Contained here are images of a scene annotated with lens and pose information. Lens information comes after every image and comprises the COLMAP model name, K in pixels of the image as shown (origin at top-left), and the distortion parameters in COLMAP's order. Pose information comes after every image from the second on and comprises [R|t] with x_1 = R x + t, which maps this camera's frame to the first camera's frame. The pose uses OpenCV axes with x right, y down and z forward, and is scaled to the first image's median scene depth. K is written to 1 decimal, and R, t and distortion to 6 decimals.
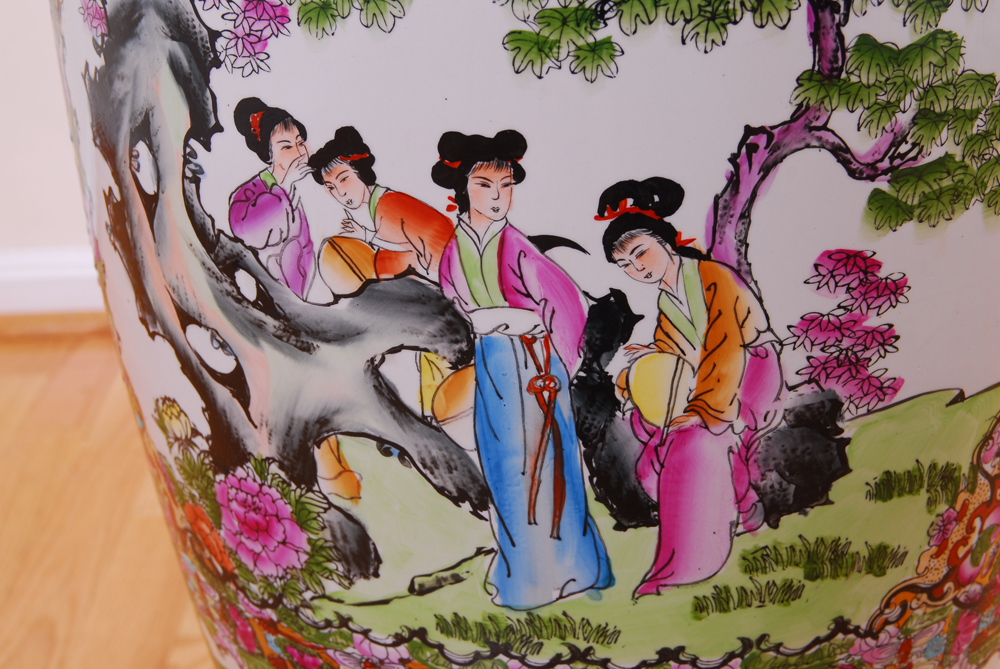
lens RADIAL K [[1889.1, 0, 483.3], [0, 1889.1, 356.6], [0, 0, 1]] dist [0.022055, -0.455706]
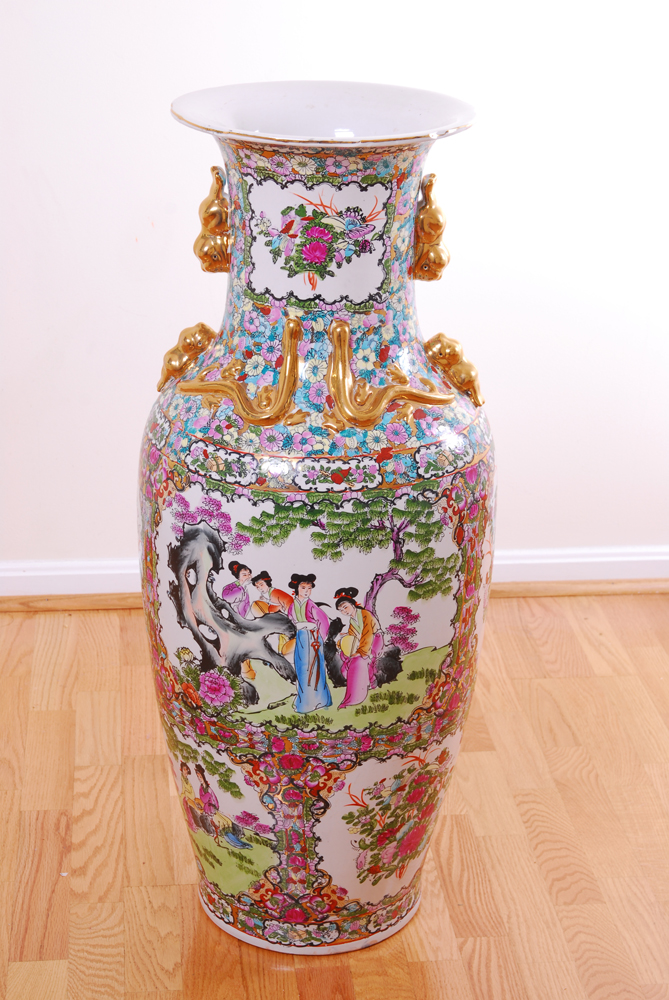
lens RADIAL K [[1889.1, 0, 350.8], [0, 1889.1, 501.6], [0, 0, 1]] dist [0.022055, -0.455706]
pose [[0.985623, 0.020596, 0.167699, -0.472280], [-0.010755, 0.998178, -0.059380, -0.039666], [-0.168616, 0.056723, 0.984048, -2.337339]]
